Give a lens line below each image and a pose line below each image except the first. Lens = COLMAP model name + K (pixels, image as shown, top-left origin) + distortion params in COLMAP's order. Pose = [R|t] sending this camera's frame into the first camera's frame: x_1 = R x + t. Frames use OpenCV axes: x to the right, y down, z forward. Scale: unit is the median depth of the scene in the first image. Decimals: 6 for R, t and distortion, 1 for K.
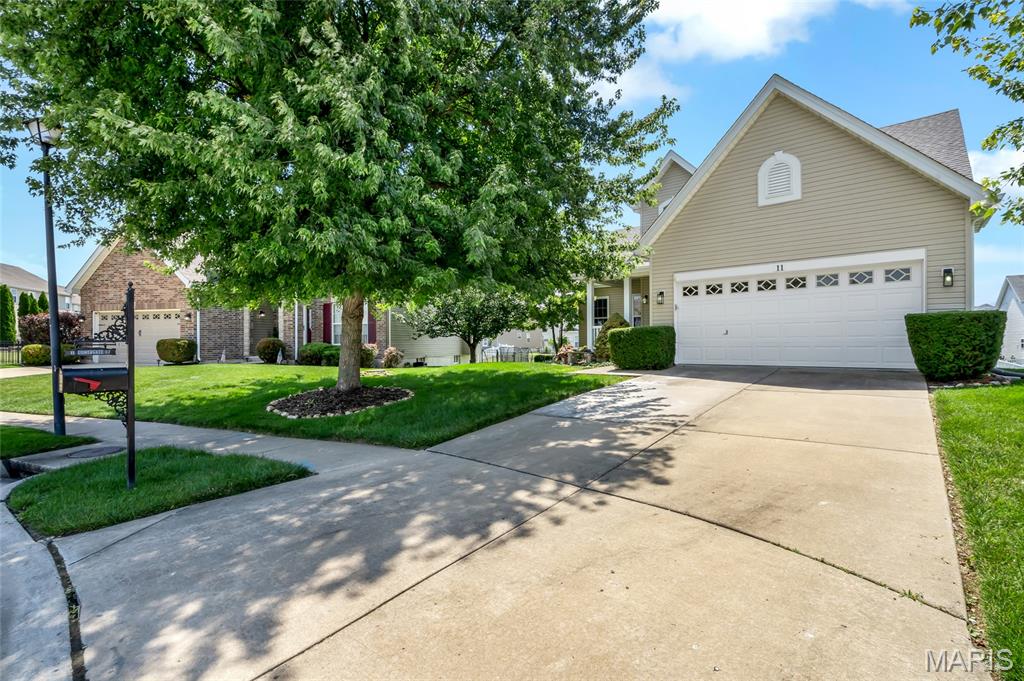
lens RADIAL K [[467.7, 0, 517.6], [0, 467.7, 344.8], [0, 0, 1]] dist [-0.009977, 0.001856]
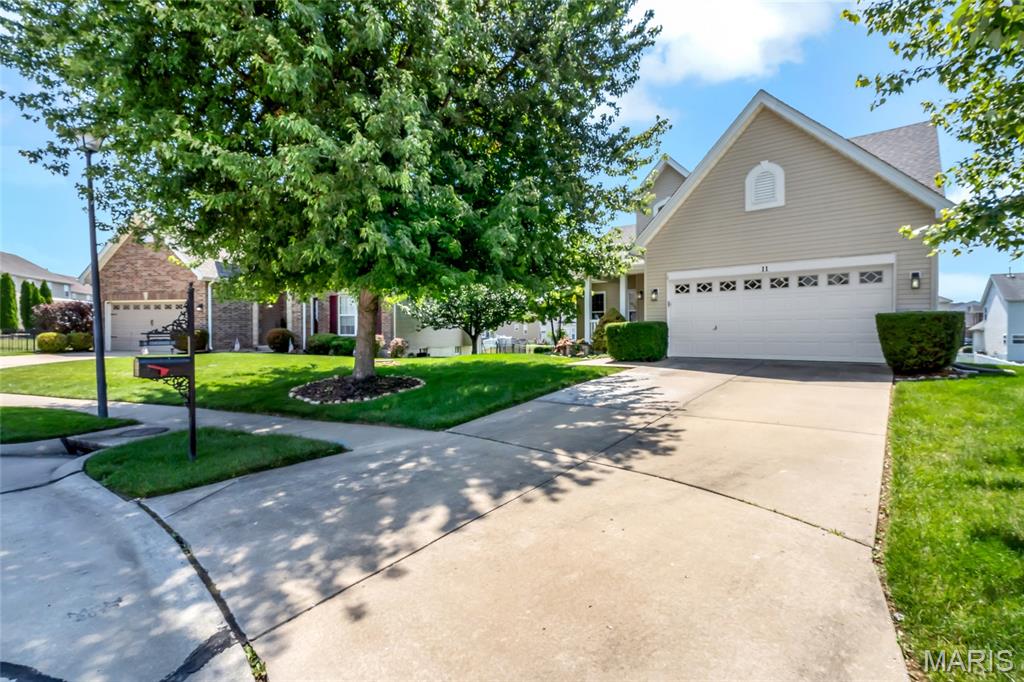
lens RADIAL K [[467.7, 0, 505.7], [0, 467.7, 335.2], [0, 0, 1]] dist [-0.009977, 0.001856]
pose [[0.999873, 0.006835, -0.014363, -0.027751], [-0.006847, 0.999976, -0.000745, -0.006494], [0.014357, 0.000844, 0.999897, -0.110294]]
